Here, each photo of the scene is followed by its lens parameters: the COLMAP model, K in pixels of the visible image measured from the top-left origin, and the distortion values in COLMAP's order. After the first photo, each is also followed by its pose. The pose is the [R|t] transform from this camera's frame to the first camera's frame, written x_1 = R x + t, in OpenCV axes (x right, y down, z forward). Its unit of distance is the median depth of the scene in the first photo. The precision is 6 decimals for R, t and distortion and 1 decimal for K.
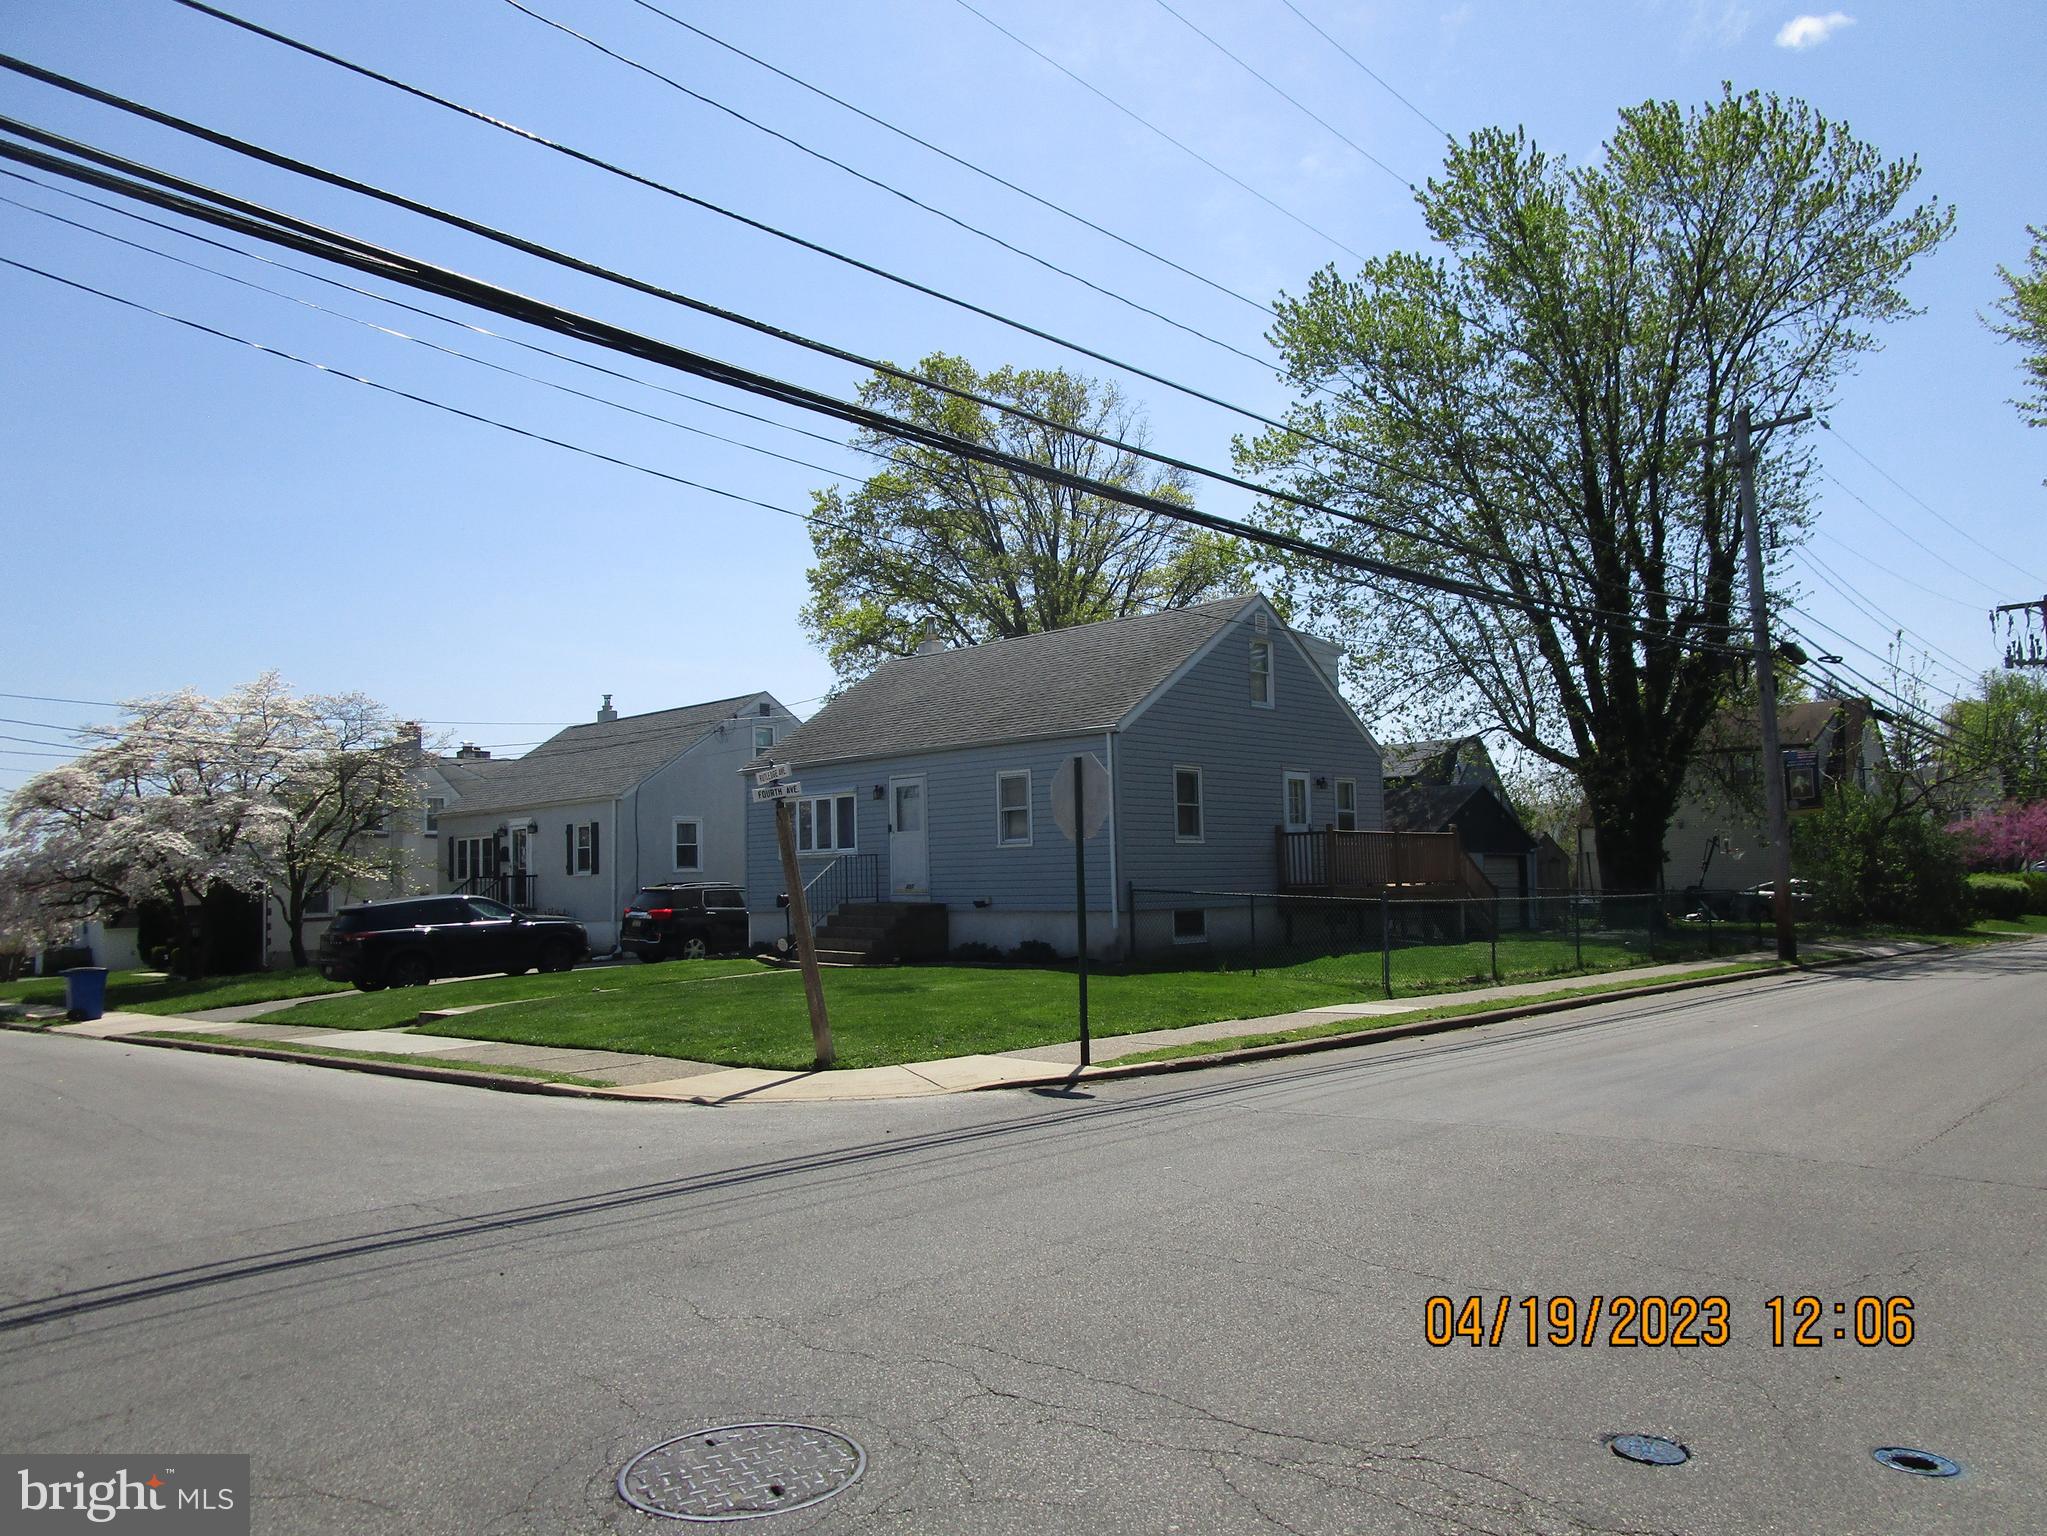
lens RADIAL K [[1496.4, 0, 1005.2], [0, 1496.4, 752.1], [0, 0, 1]] dist [0.013095, -0.003418]
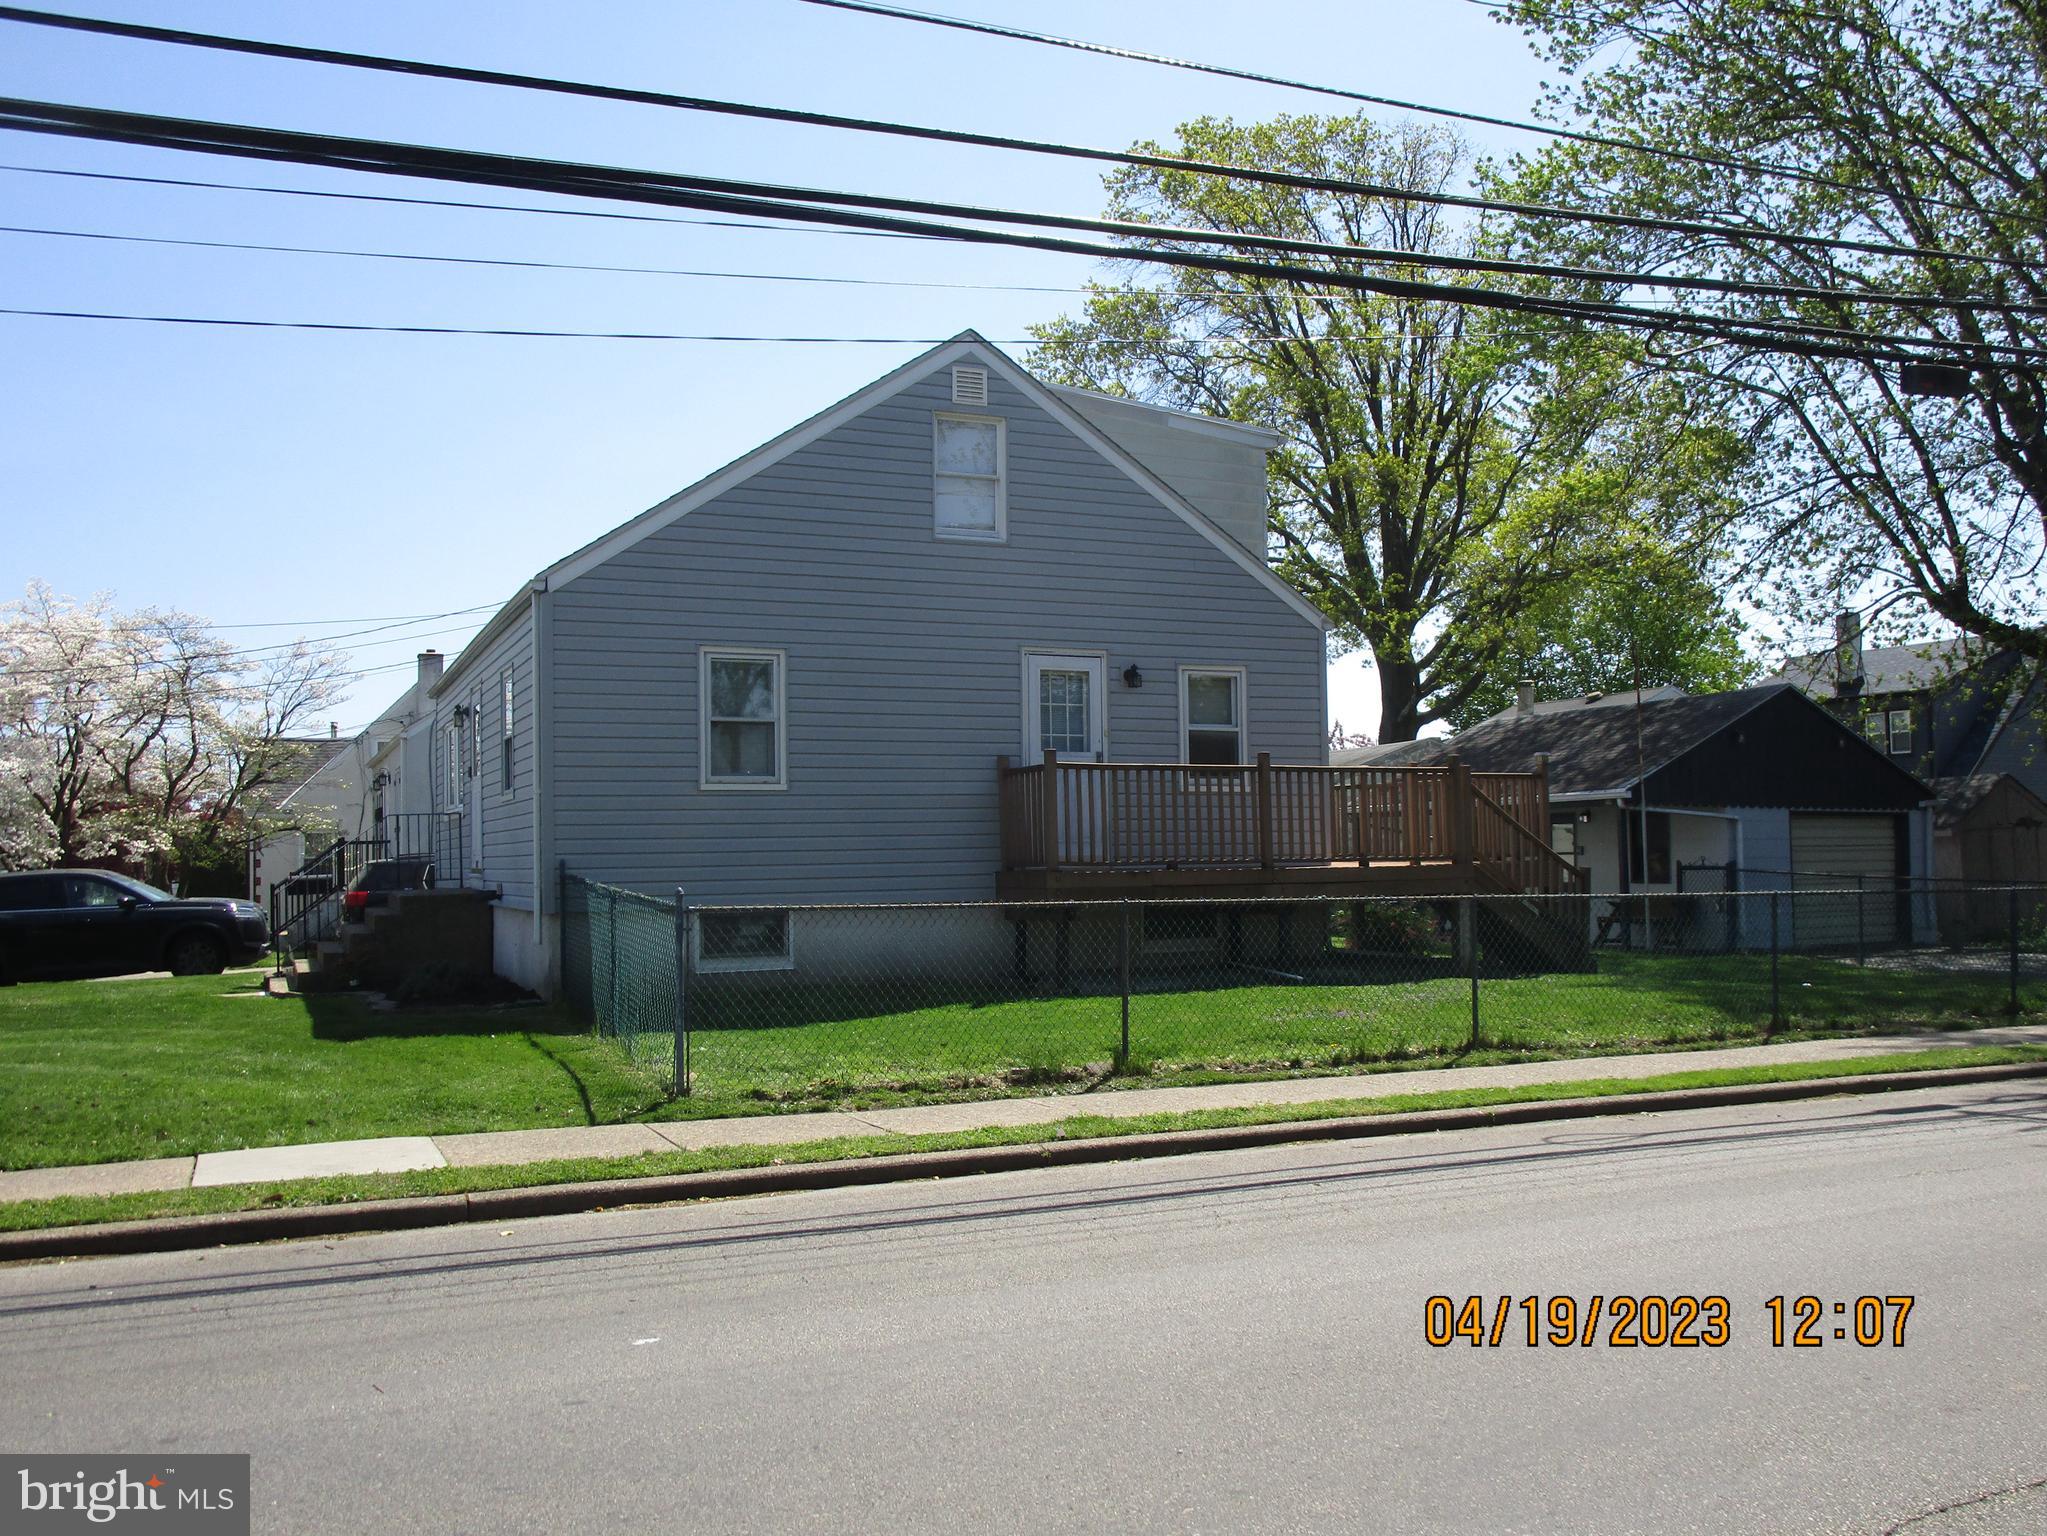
lens RADIAL K [[1690.9, 0, 1028.3], [0, 1690.9, 764.0], [0, 0, 1]] dist [-0.046946, 0.001451]
pose [[0.918458, -0.013099, -0.395300, 0.424448], [0.029421, 0.998945, 0.035257, 0.029841], [0.394422, -0.044012, 0.917875, 0.431554]]
